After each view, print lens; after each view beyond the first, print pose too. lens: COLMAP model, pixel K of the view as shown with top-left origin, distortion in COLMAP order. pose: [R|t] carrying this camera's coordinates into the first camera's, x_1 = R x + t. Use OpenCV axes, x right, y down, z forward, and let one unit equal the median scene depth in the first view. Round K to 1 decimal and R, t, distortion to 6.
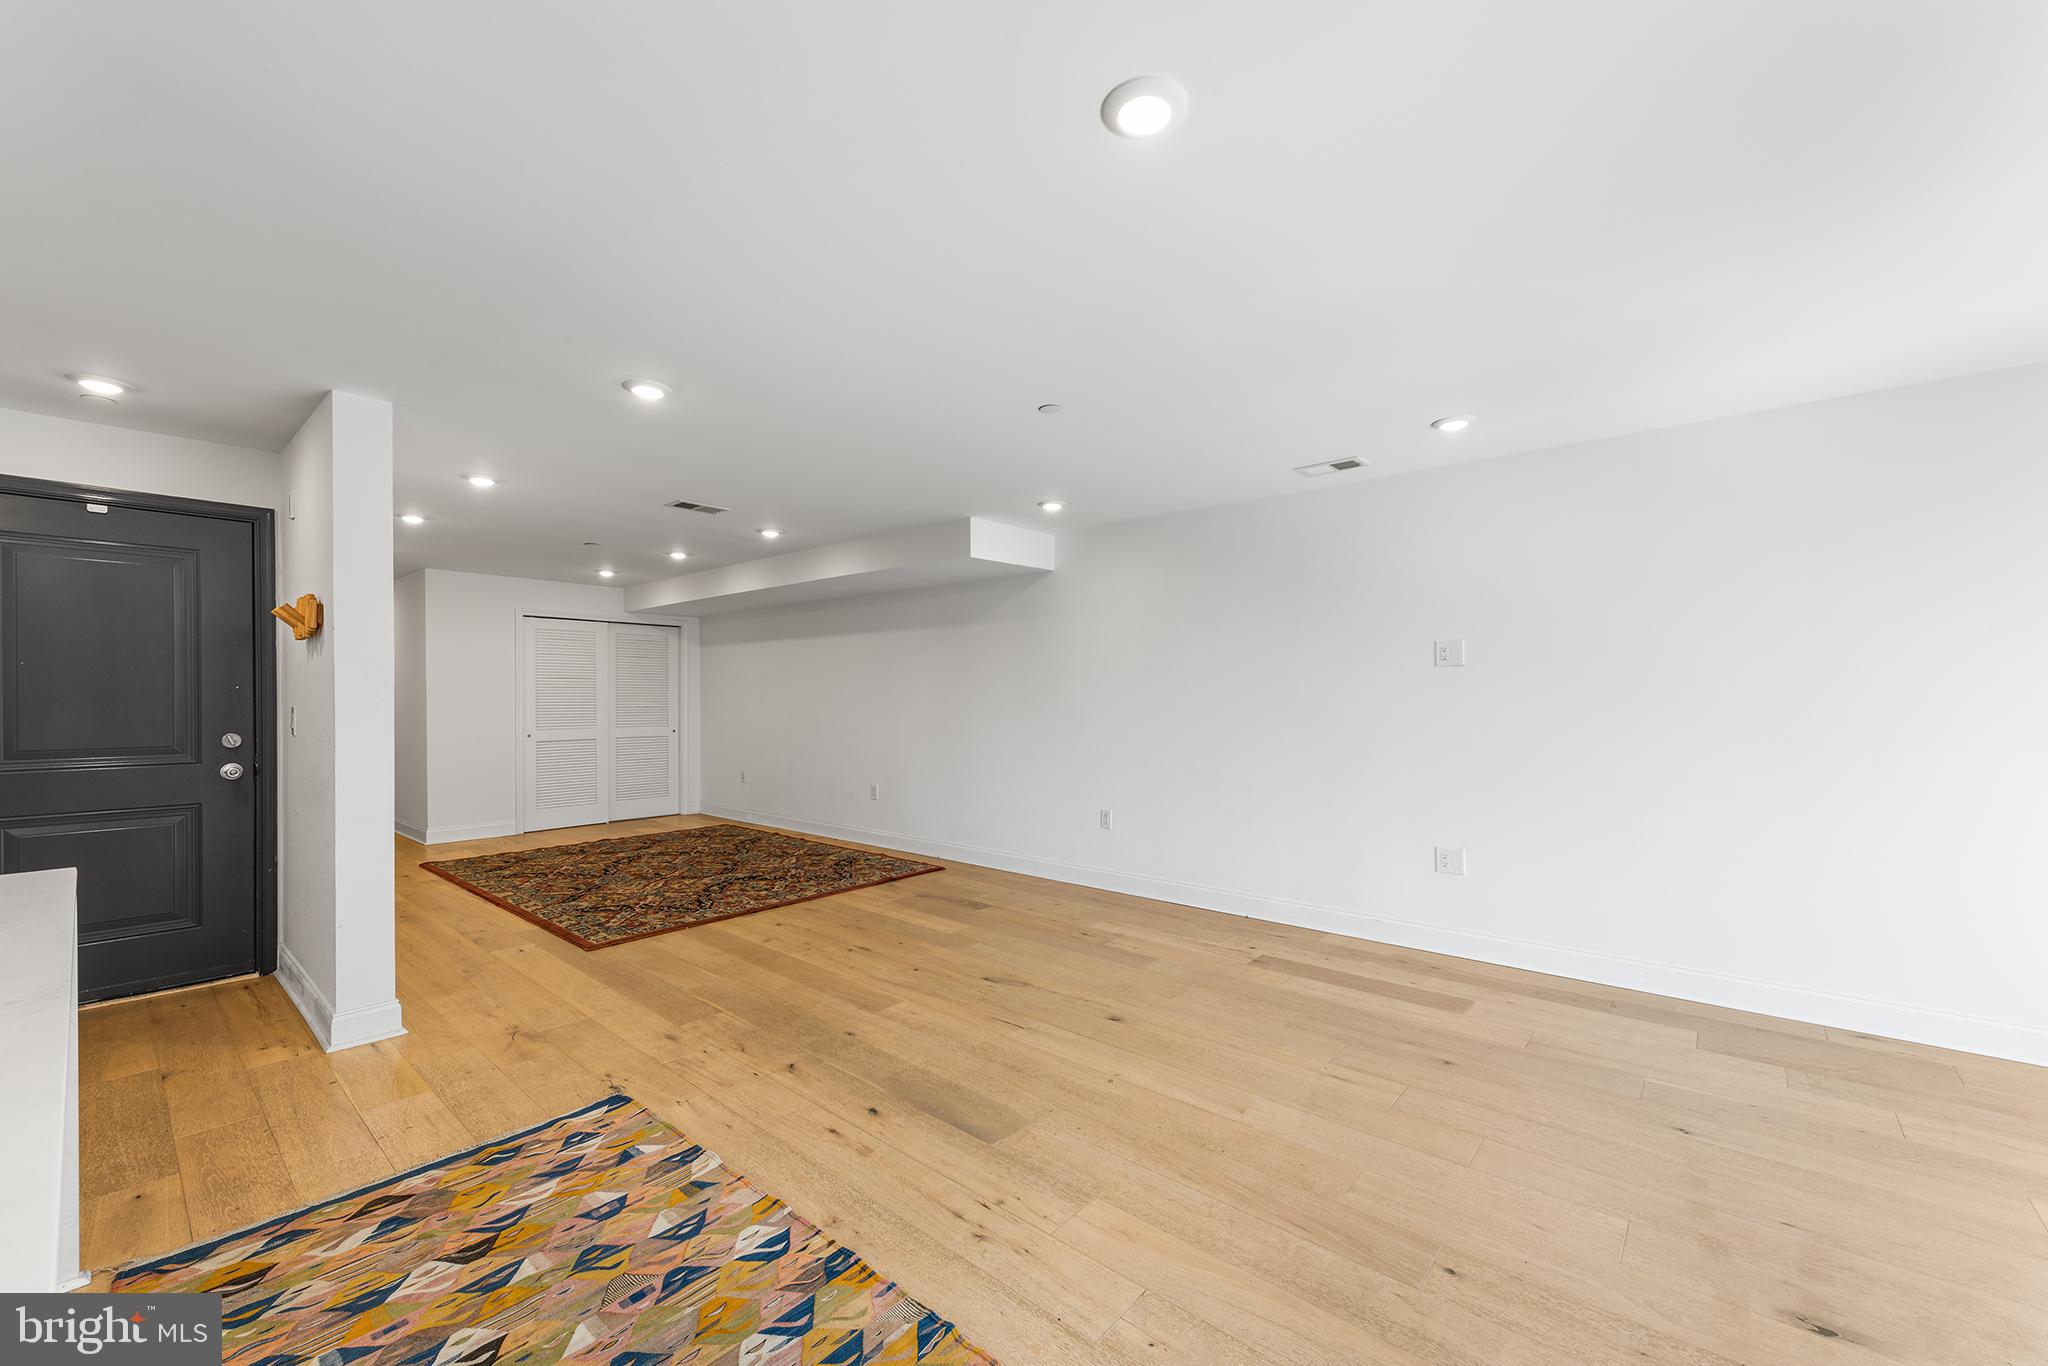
lens RADIAL K [[810.6, 0, 1026.9], [0, 810.6, 697.9], [0, 0, 1]] dist [0.011502, -0.003762]
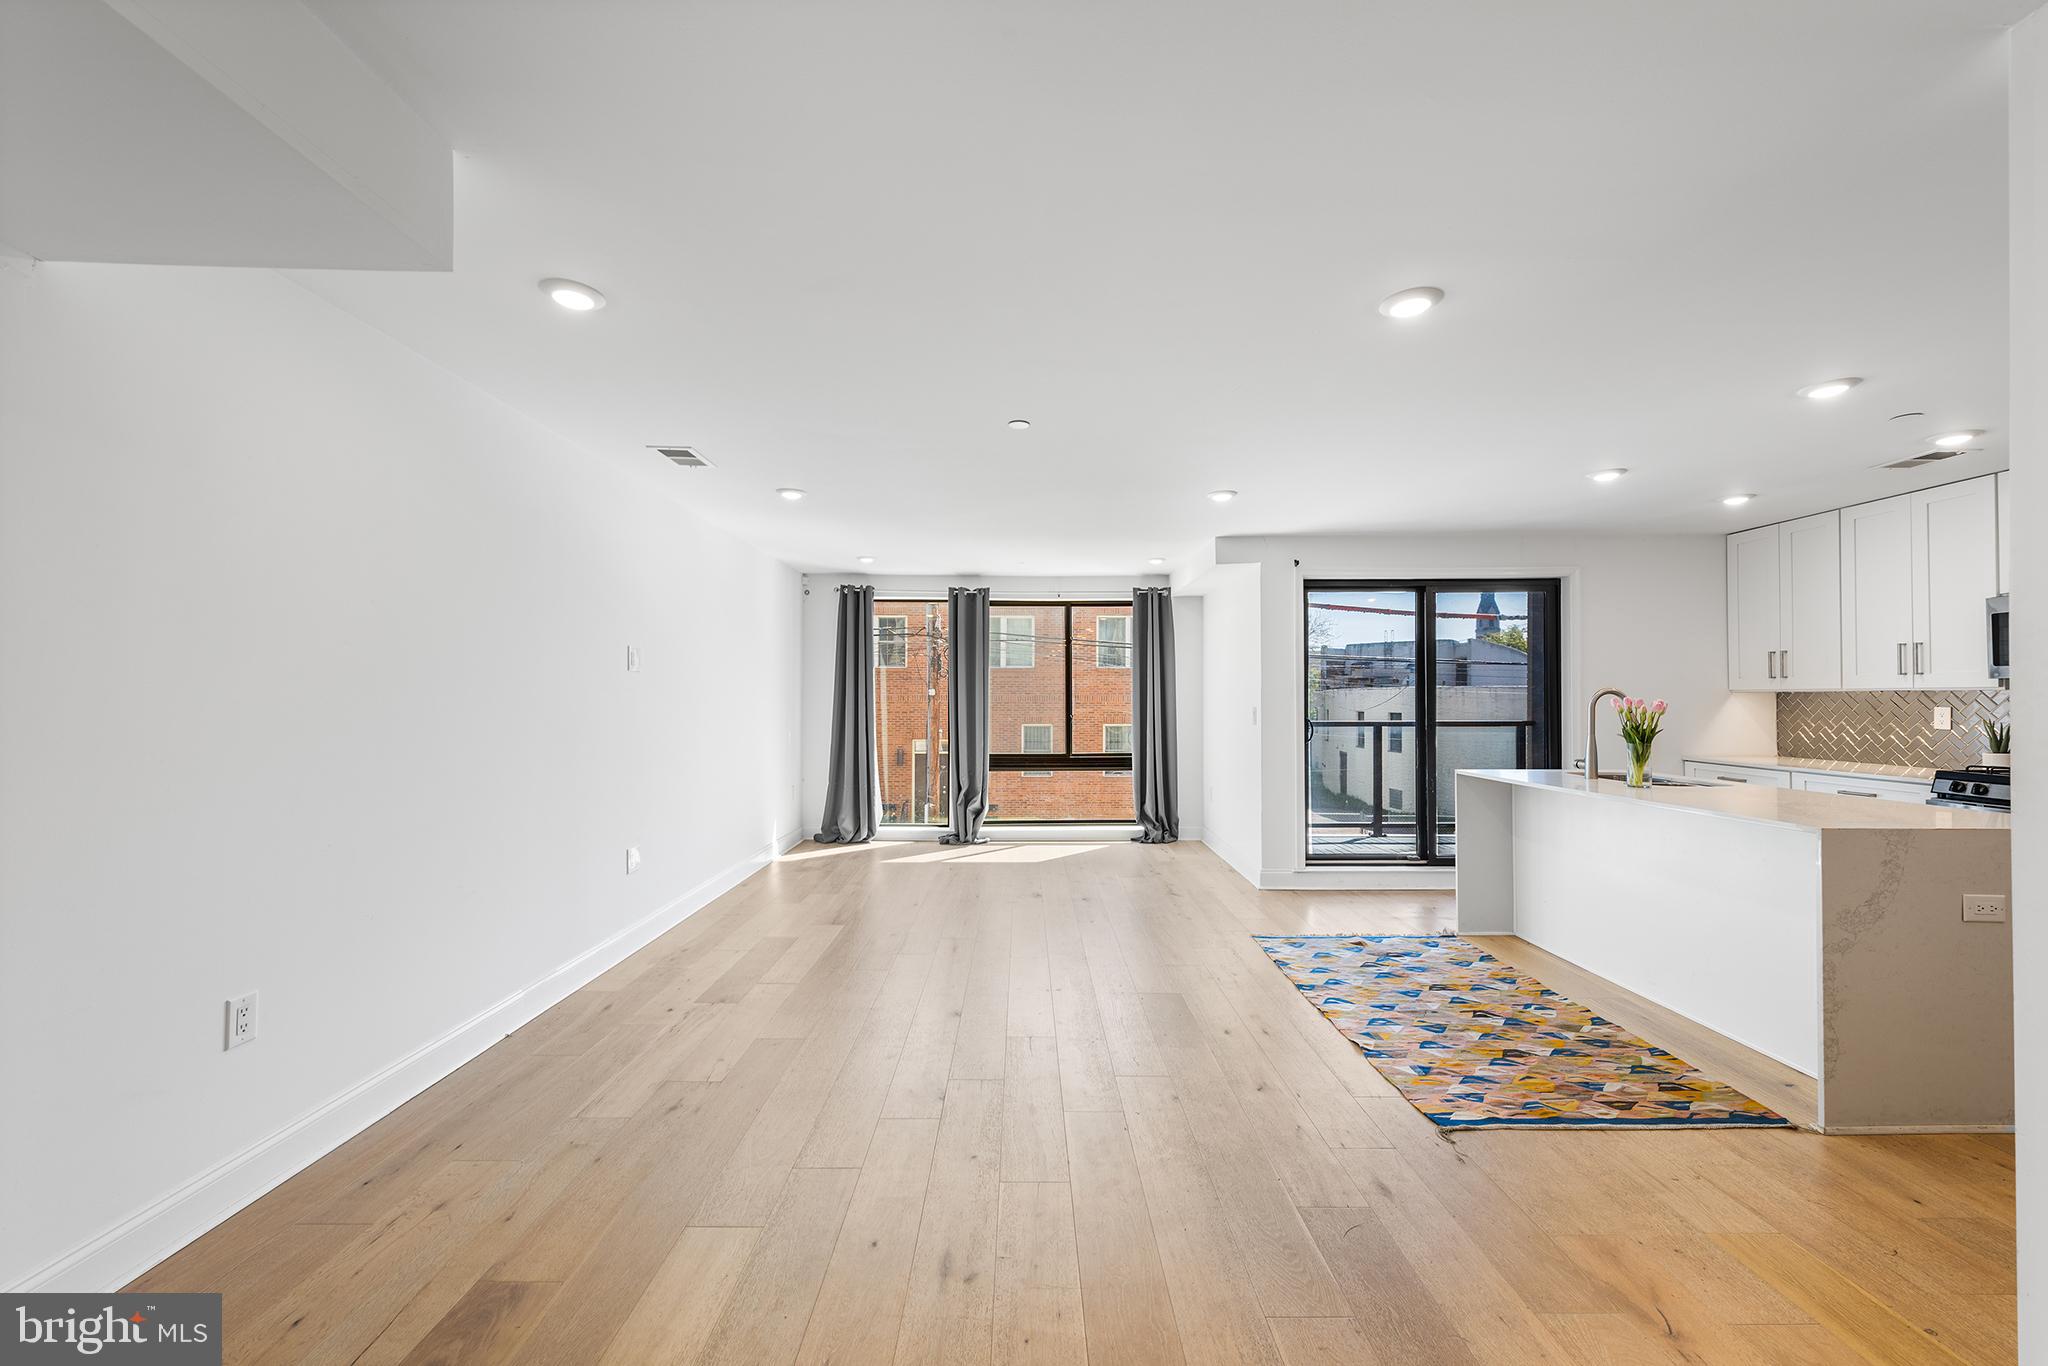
lens RADIAL K [[810.6, 0, 1020.5], [0, 810.6, 687.4], [0, 0, 1]] dist [0.011502, -0.003762]
pose [[-0.655901, 0.010775, 0.754770, -0.807360], [-0.000055, 0.999897, -0.014323, -0.007665], [-0.754847, -0.009436, -0.655833, 1.788612]]
